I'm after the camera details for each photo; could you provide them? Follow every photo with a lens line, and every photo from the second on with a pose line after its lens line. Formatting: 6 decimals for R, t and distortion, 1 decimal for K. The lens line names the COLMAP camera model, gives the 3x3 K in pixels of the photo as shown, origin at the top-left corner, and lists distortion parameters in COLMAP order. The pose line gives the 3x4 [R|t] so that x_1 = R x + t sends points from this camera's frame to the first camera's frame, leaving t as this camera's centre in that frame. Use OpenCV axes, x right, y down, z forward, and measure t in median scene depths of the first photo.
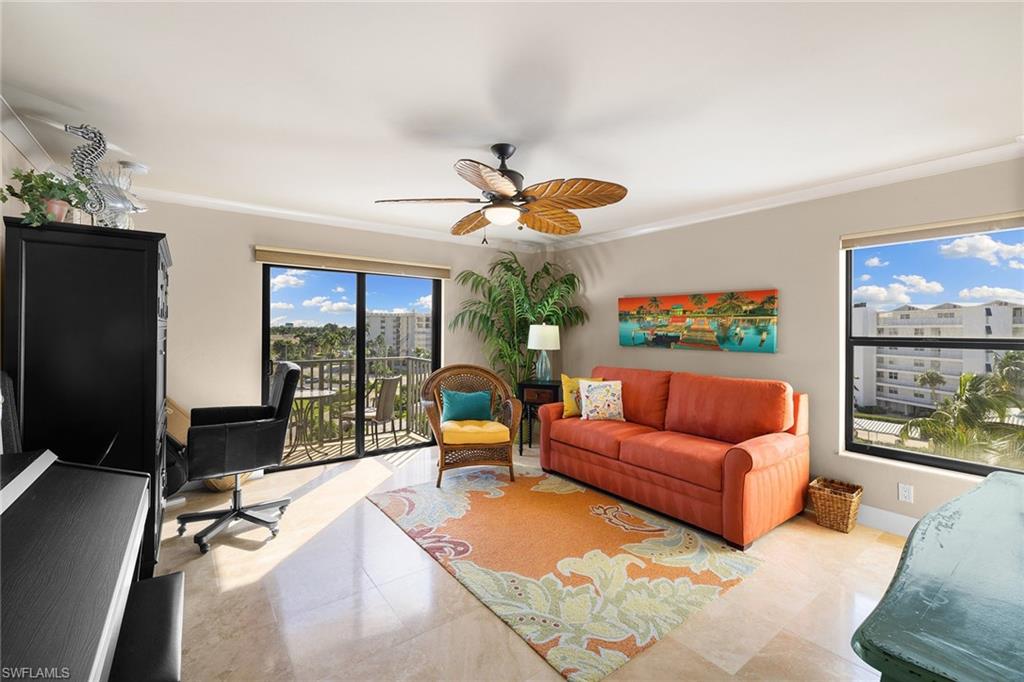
lens RADIAL K [[435.1, 0, 506.0], [0, 435.1, 329.6], [0, 0, 1]] dist [-0.001873, 0.000904]
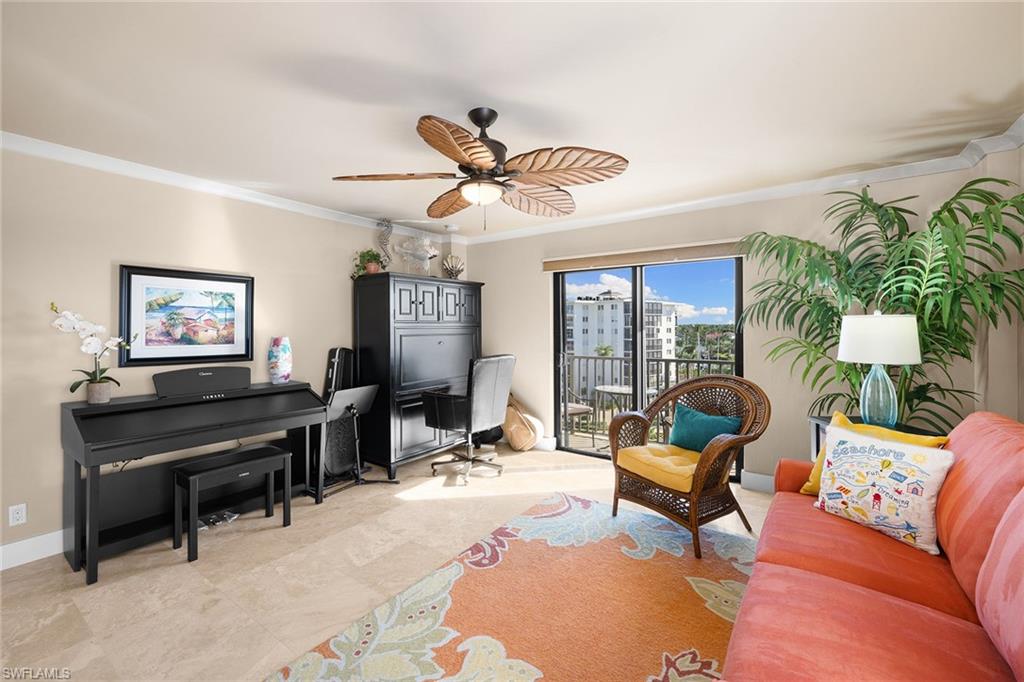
lens RADIAL K [[435.1, 0, 506.0], [0, 435.1, 329.6], [0, 0, 1]] dist [-0.001873, 0.000904]
pose [[0.297695, -0.003104, -0.954656, 0.581007], [0.004551, 0.999988, -0.001832, 0.006575], [0.954650, -0.003800, 0.297706, 0.557499]]
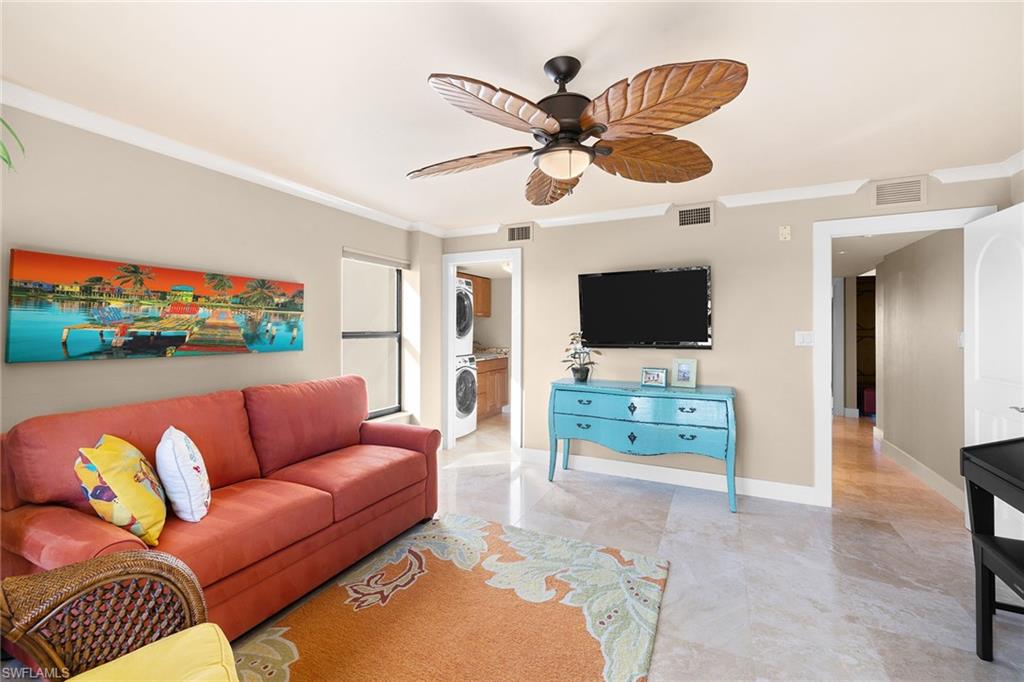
lens RADIAL K [[435.1, 0, 506.0], [0, 435.1, 329.6], [0, 0, 1]] dist [-0.001873, 0.000904]
pose [[-0.457452, -0.009821, 0.889180, -0.412860], [-0.004839, 0.999952, 0.008555, -0.001656], [-0.889221, -0.000389, -0.457478, 0.989485]]
